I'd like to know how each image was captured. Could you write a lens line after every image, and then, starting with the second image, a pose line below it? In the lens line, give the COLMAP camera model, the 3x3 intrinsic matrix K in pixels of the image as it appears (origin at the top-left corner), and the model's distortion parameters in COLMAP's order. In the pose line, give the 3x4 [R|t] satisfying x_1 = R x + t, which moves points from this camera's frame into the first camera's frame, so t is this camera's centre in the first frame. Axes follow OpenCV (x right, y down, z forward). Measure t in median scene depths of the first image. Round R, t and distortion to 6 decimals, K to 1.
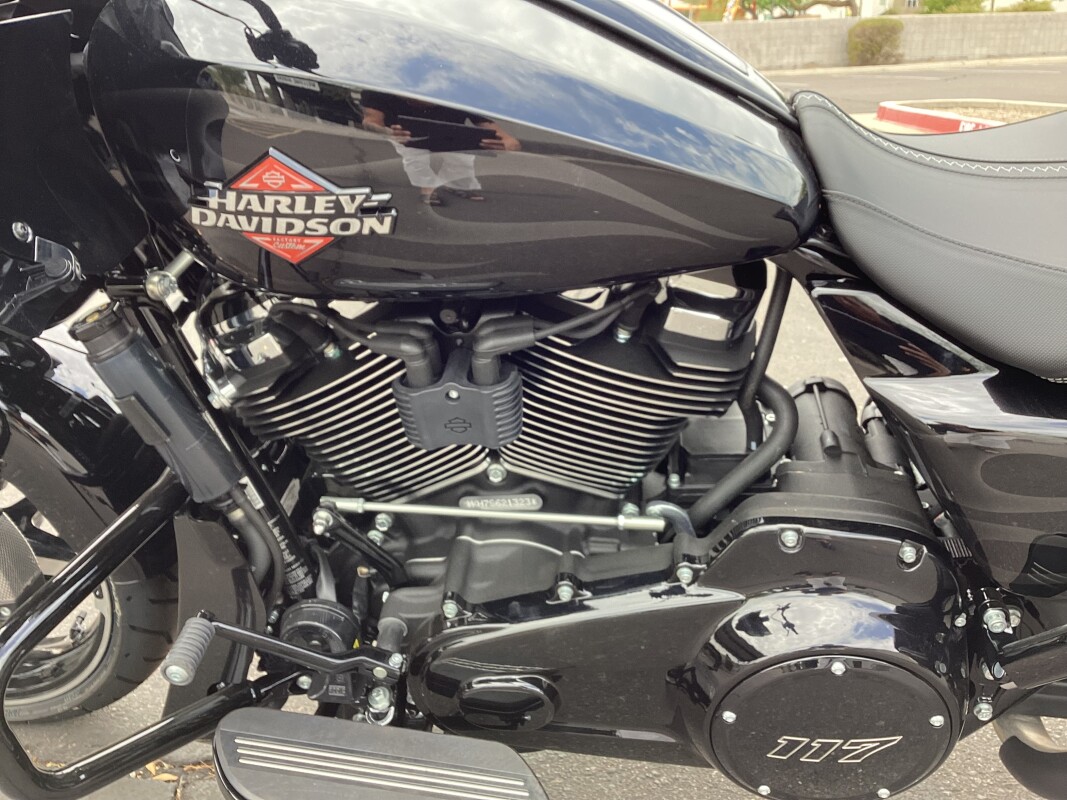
lens RADIAL K [[951.3, 0, 535.7], [0, 951.3, 407.0], [0, 0, 1]] dist [0.020218, -0.023148]
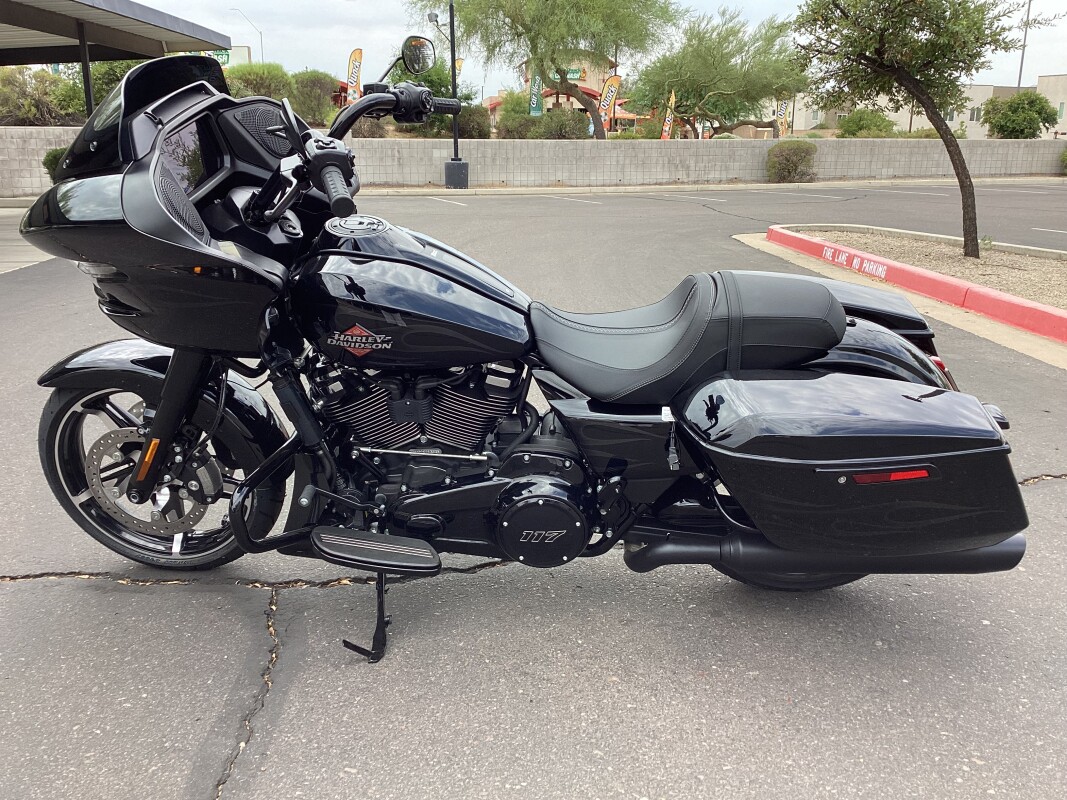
lens RADIAL K [[951.3, 0, 536.1], [0, 951.3, 395.0], [0, 0, 1]] dist [0.020218, -0.023148]
pose [[0.998337, 0.025124, 0.051894, 0.137718], [-0.019768, 0.994663, -0.101262, 0.227299], [-0.054161, 0.100068, 0.993505, -1.726195]]
